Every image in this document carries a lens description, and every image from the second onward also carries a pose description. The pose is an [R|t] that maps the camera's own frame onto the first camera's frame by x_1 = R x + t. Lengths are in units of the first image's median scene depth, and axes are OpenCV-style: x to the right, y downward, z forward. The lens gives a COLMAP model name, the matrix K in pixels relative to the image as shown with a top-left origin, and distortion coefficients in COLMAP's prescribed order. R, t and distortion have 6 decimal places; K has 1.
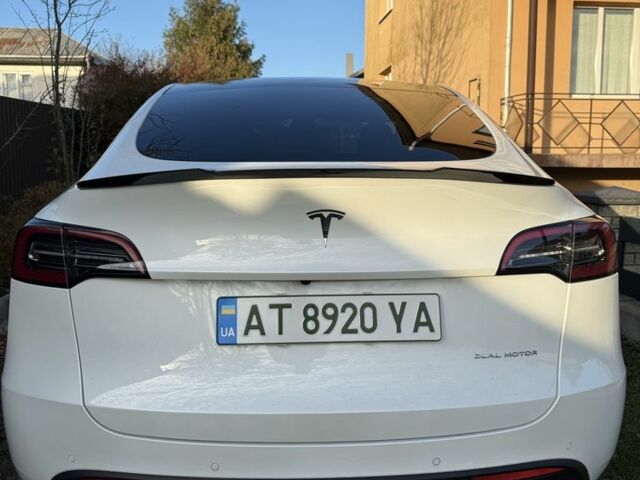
lens RADIAL K [[599.2, 0, 318.8], [0, 599.2, 256.2], [0, 0, 1]] dist [0.130679, -0.238694]
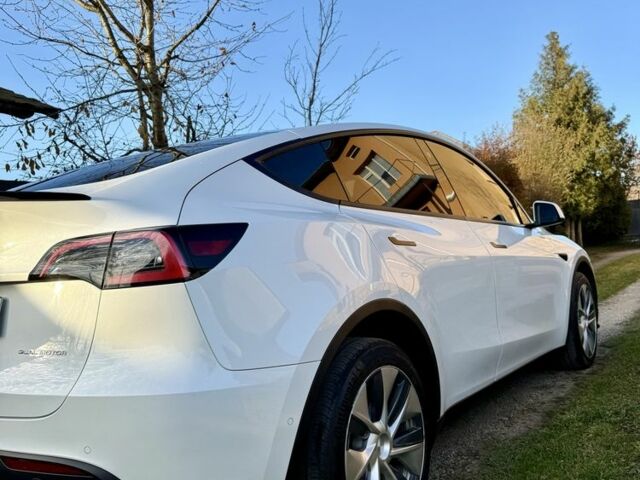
lens RADIAL K [[599.2, 0, 318.8], [0, 599.2, 256.2], [0, 0, 1]] dist [0.130679, -0.238694]
pose [[0.784222, -0.055079, -0.618031, 1.468475], [-0.030511, 0.991424, -0.127071, 0.118168], [0.619729, 0.118509, 0.775816, 0.442730]]
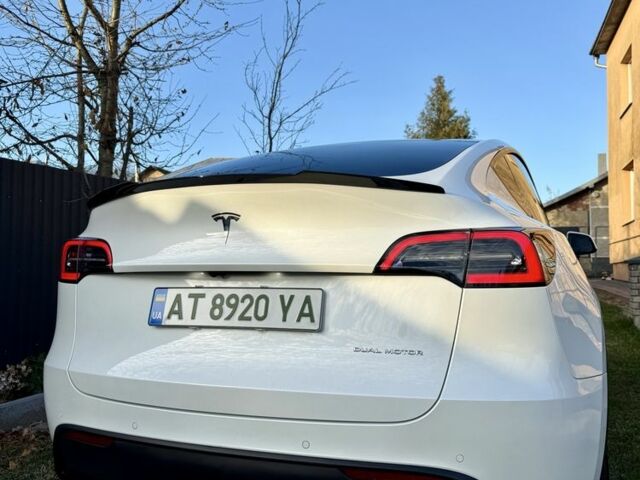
lens RADIAL K [[599.2, 0, 318.8], [0, 599.2, 256.2], [0, 0, 1]] dist [0.130679, -0.238694]
pose [[0.916203, -0.006502, -0.400662, 0.637575], [-0.065242, 0.984107, -0.165158, 0.187131], [0.395368, 0.177458, 0.901217, -0.000357]]
